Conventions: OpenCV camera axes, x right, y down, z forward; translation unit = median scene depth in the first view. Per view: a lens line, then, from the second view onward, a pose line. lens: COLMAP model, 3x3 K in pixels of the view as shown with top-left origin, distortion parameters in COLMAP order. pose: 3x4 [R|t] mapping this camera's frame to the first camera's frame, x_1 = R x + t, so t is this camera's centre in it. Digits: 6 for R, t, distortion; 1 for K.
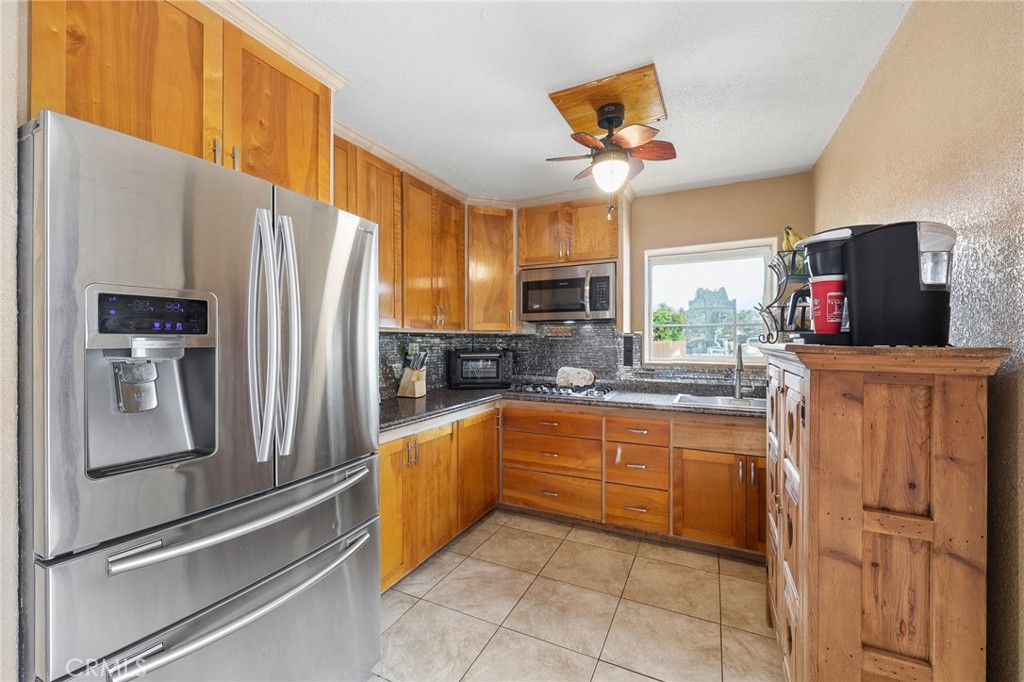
lens RADIAL K [[416.8, 0, 508.1], [0, 416.8, 336.4], [0, 0, 1]] dist [-0.002783, 0.000460]
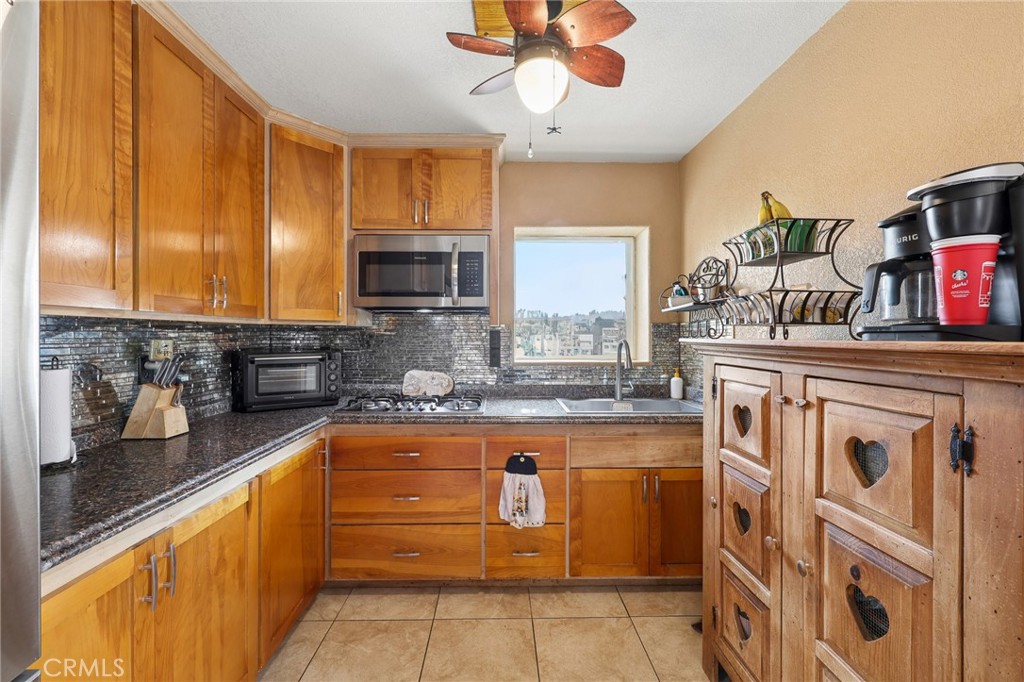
lens RADIAL K [[416.8, 0, 508.1], [0, 416.8, 333.1], [0, 0, 1]] dist [-0.002783, 0.000460]
pose [[0.887362, 0.004303, 0.461053, -0.073386], [-0.005706, 0.999982, 0.001649, 0.003738], [-0.461038, -0.004094, 0.887371, 0.300004]]
